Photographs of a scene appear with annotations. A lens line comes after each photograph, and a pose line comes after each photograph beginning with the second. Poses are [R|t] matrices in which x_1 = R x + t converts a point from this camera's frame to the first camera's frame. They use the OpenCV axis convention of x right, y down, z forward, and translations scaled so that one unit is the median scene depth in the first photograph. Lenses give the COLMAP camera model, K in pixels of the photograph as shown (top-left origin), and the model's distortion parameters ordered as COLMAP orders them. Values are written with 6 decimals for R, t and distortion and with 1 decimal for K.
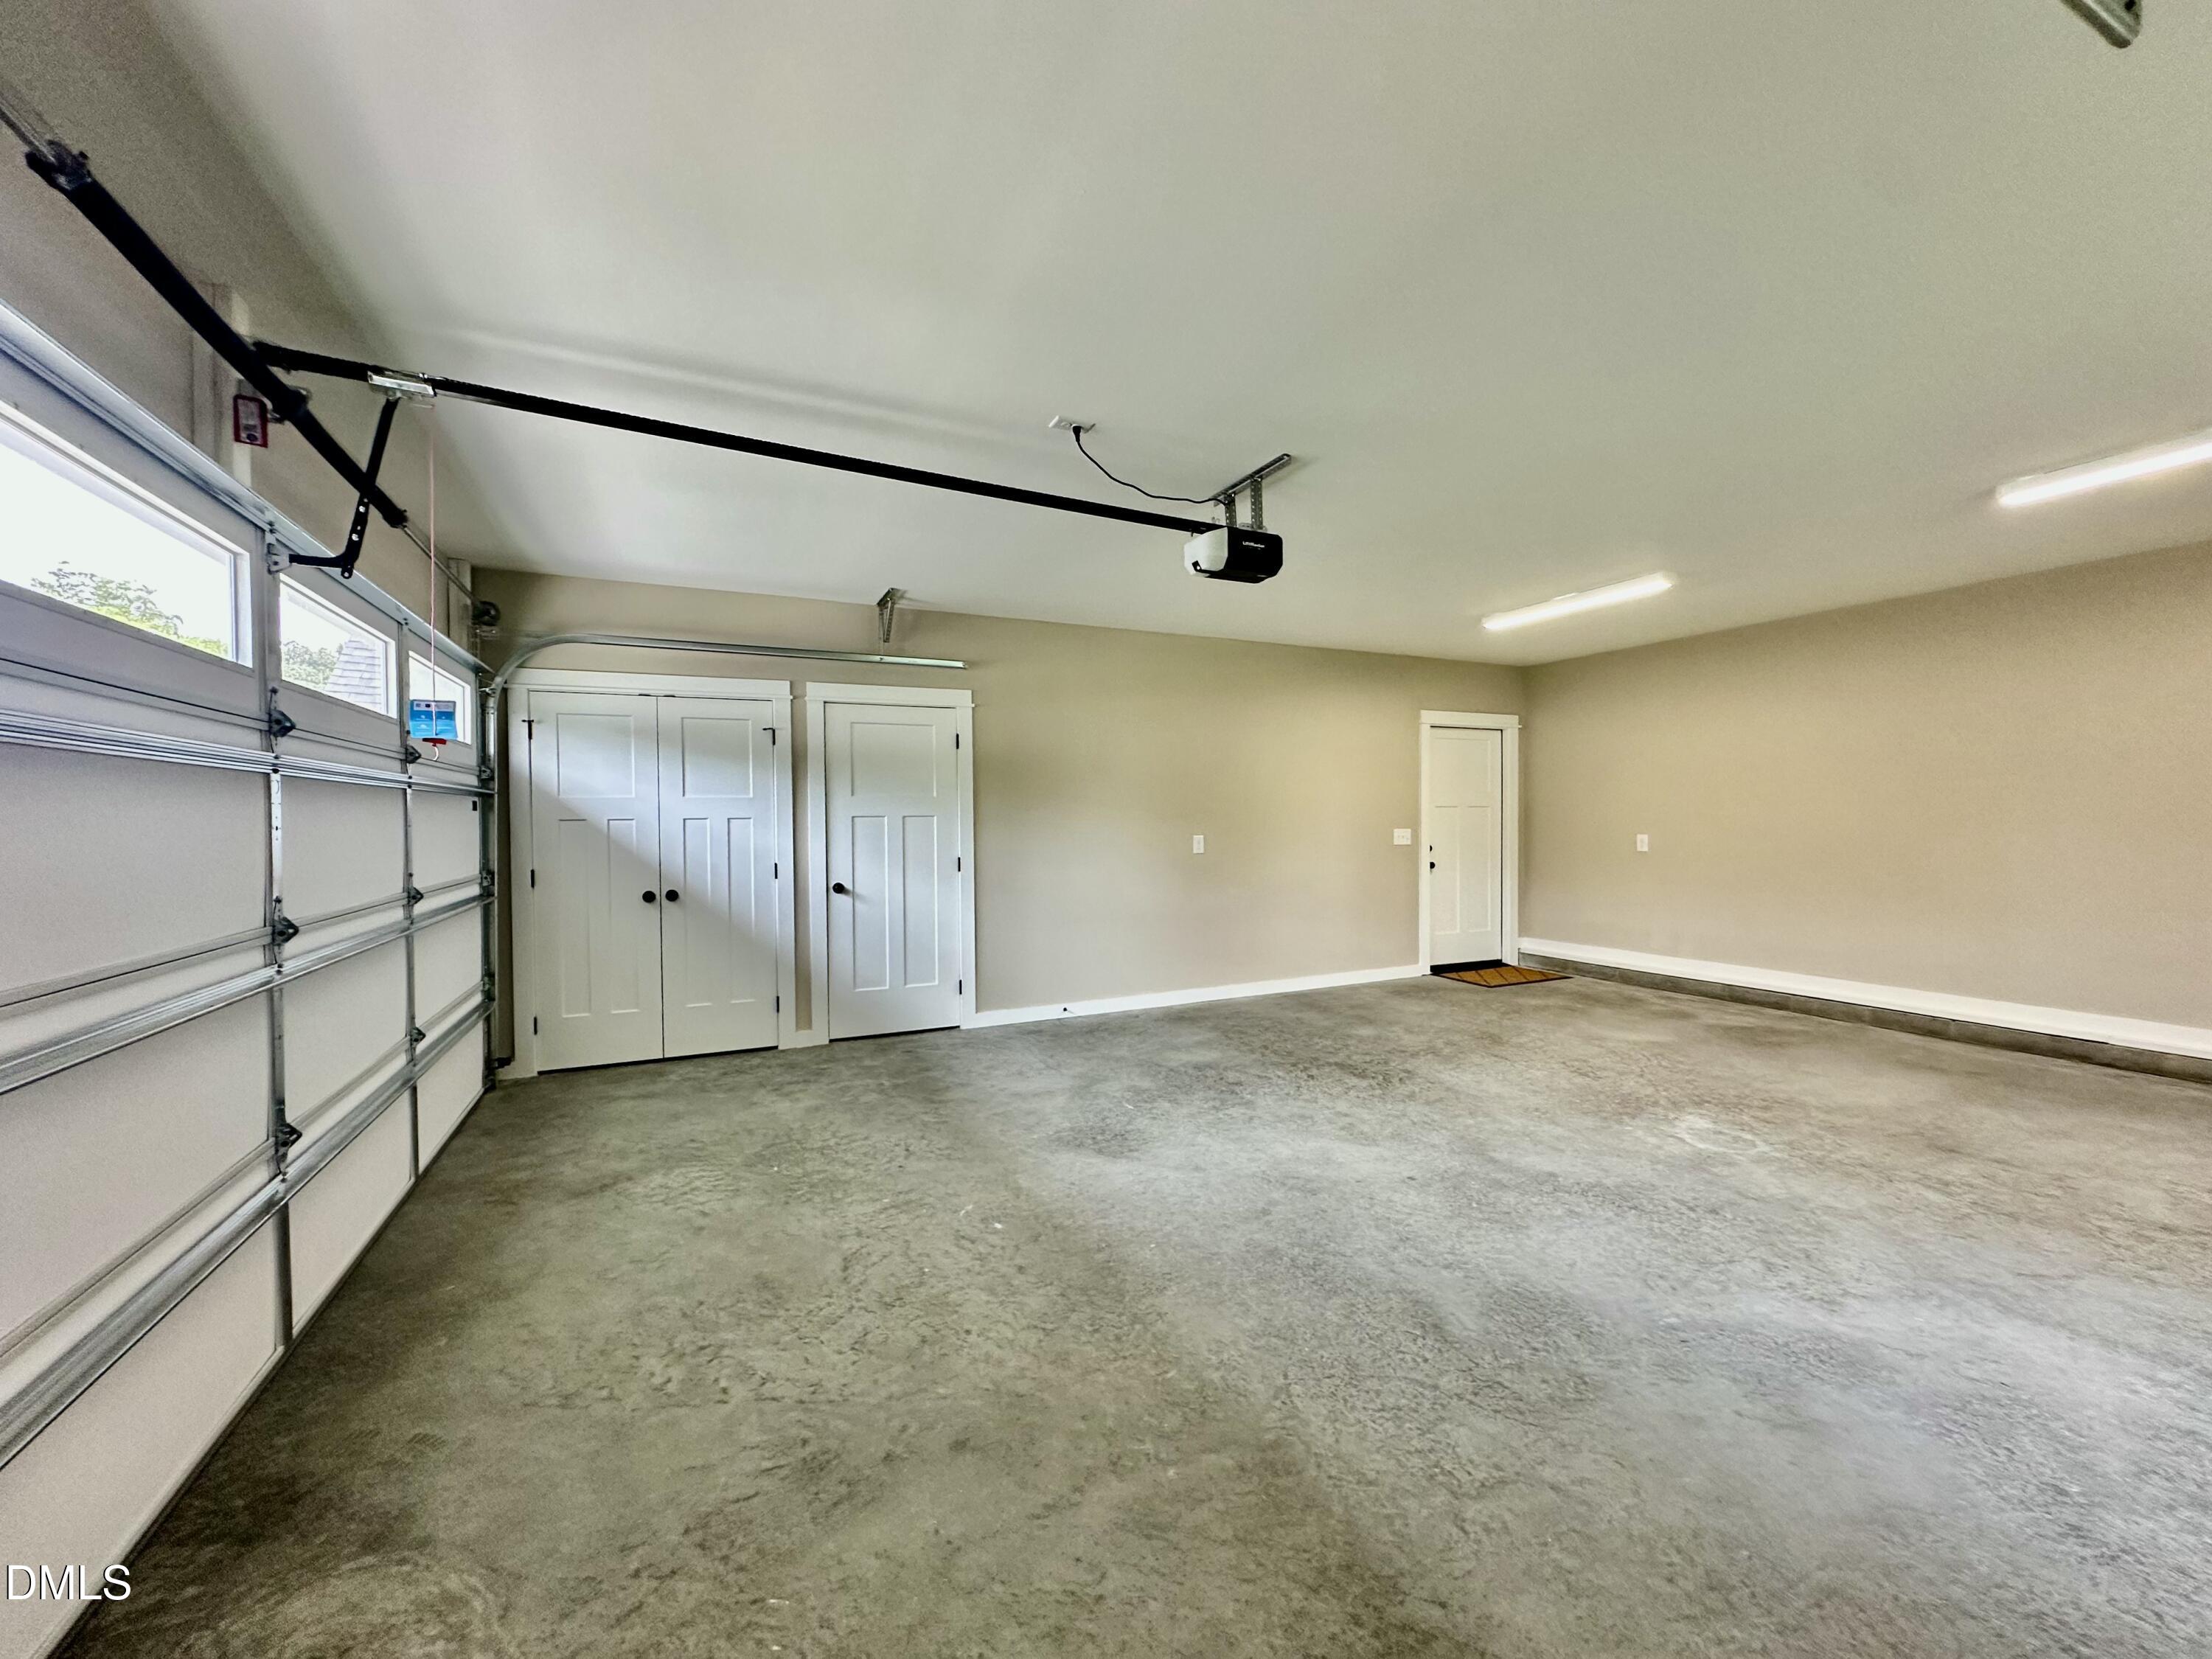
lens RADIAL K [[883.5, 0, 1109.5], [0, 883.5, 830.9], [0, 0, 1]] dist [-0.001414, -0.000040]
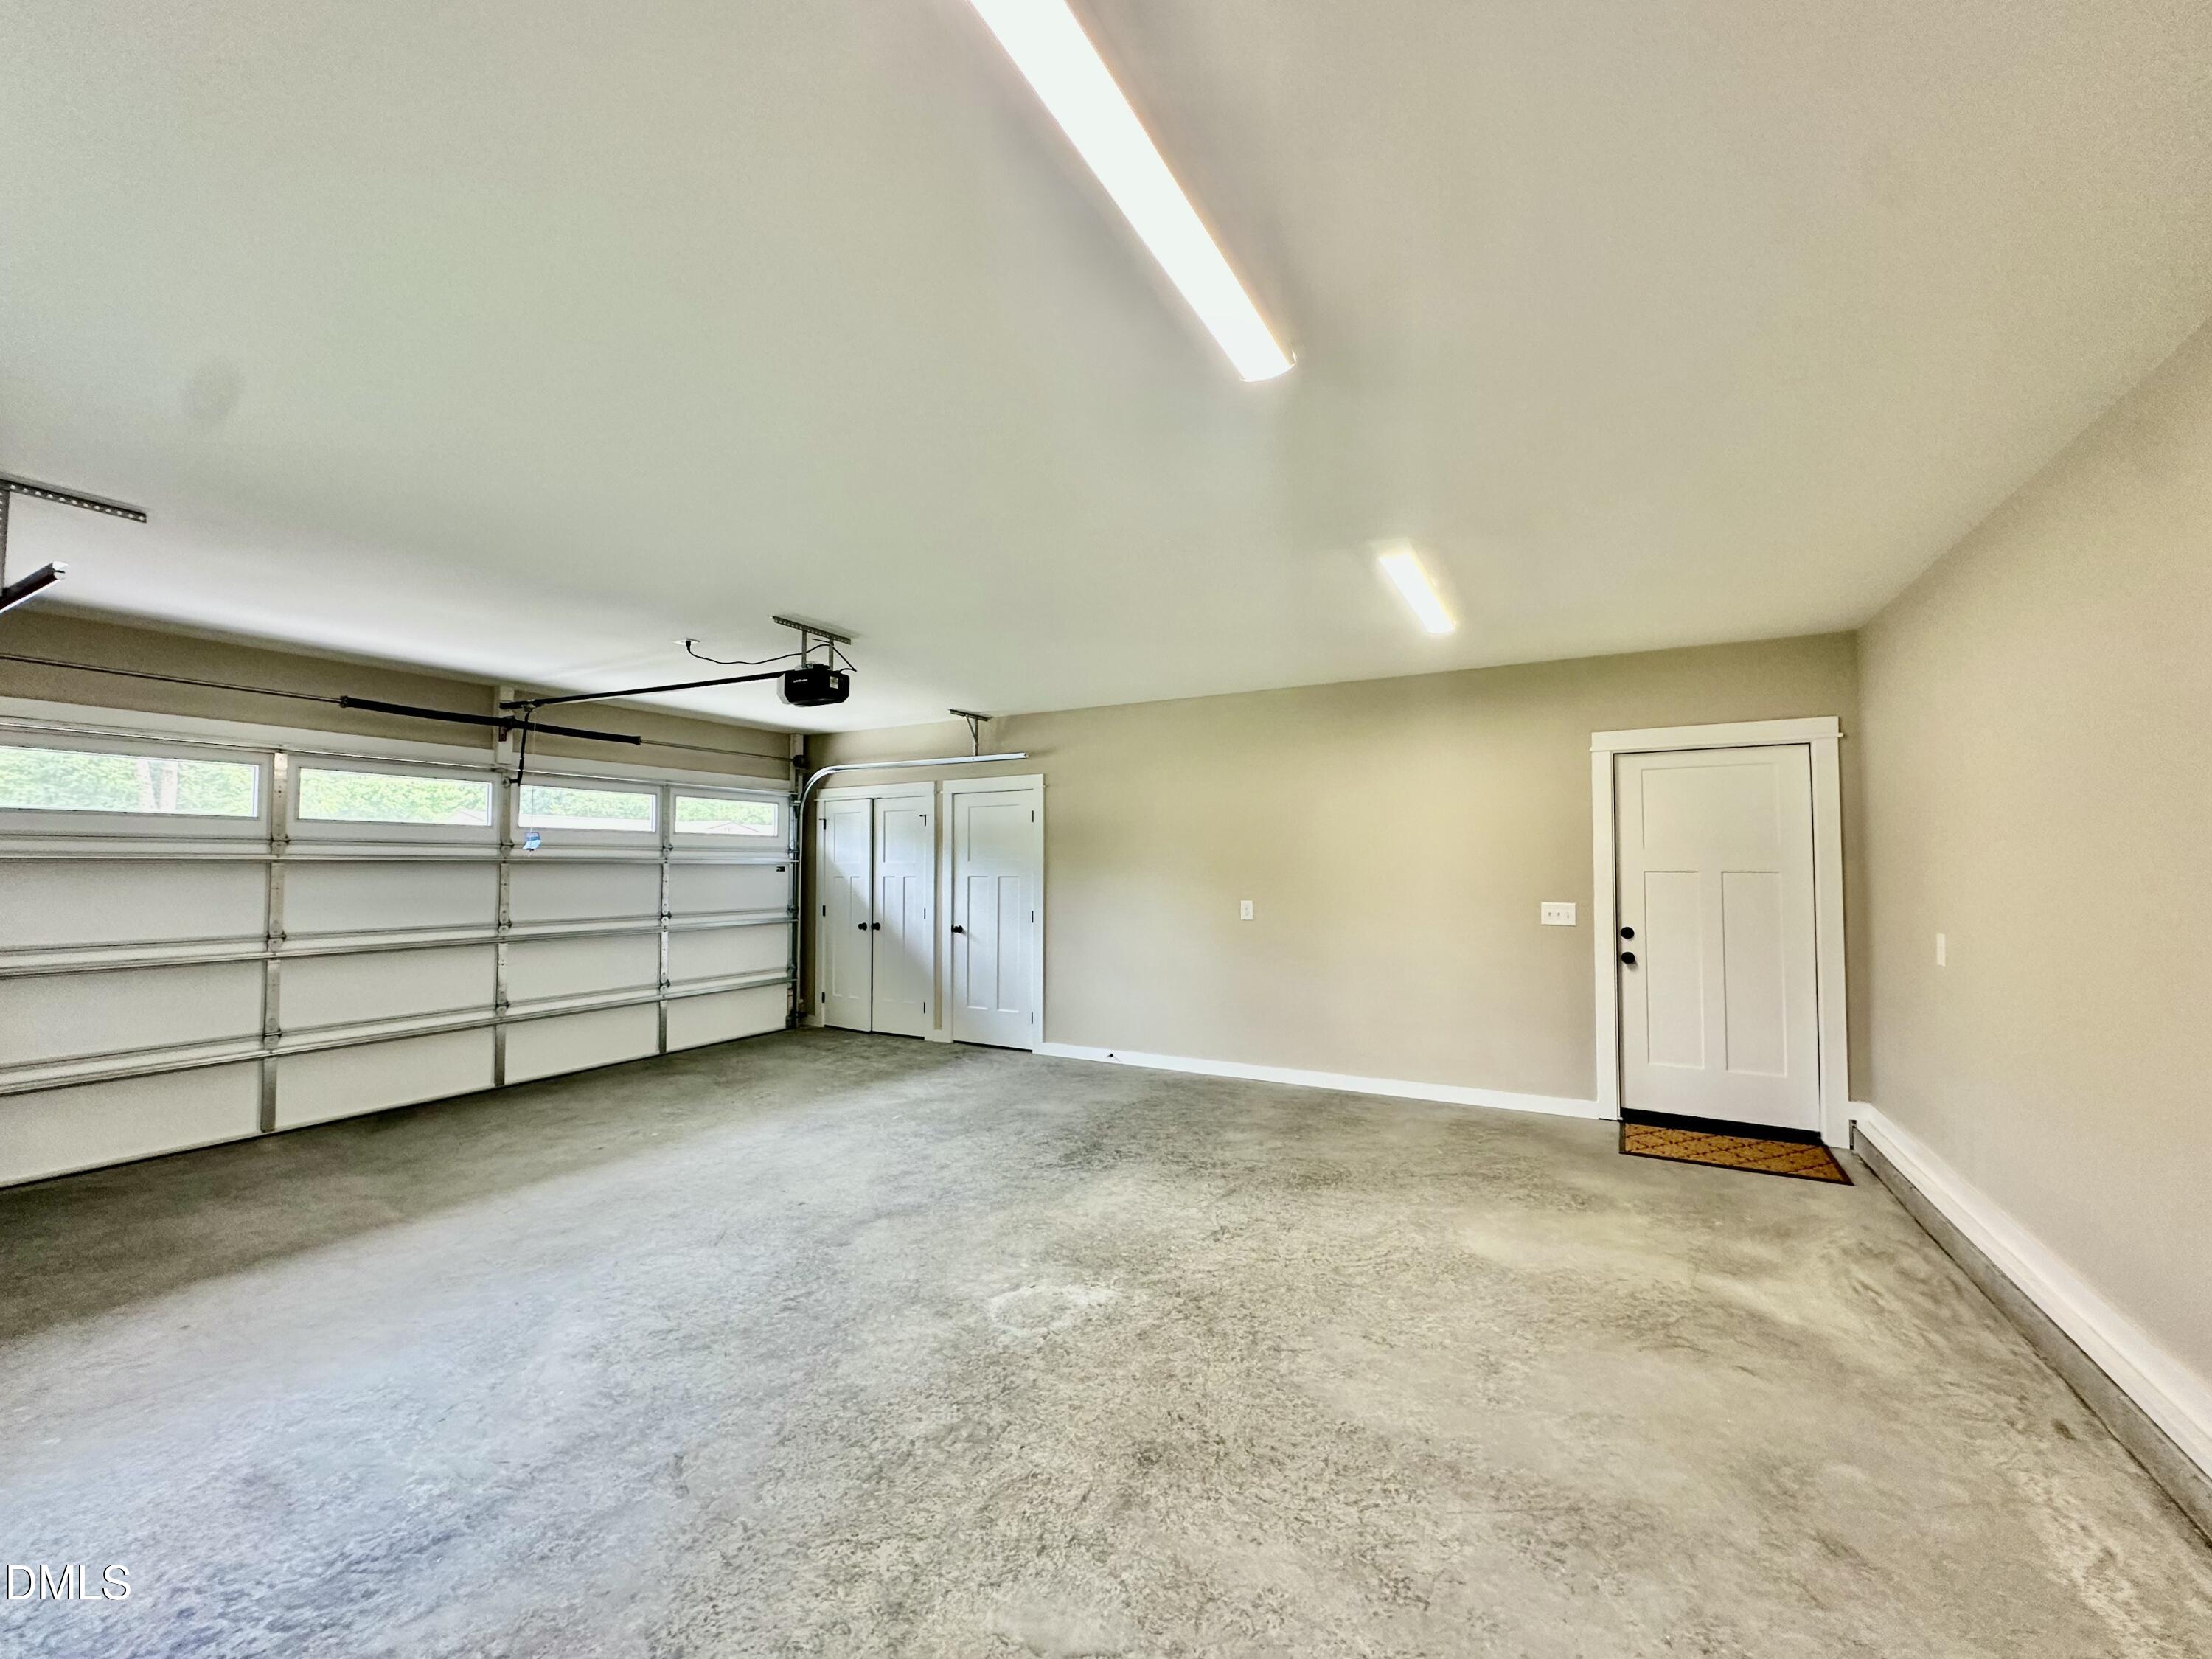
lens RADIAL K [[883.5, 0, 1106.6], [0, 883.5, 831.3], [0, 0, 1]] dist [-0.001414, -0.000040]
pose [[0.580515, -0.024664, -0.813876, 1.085562], [-0.014762, 0.999058, -0.040805, -0.039291], [0.814116, 0.035703, 0.579604, 0.449838]]
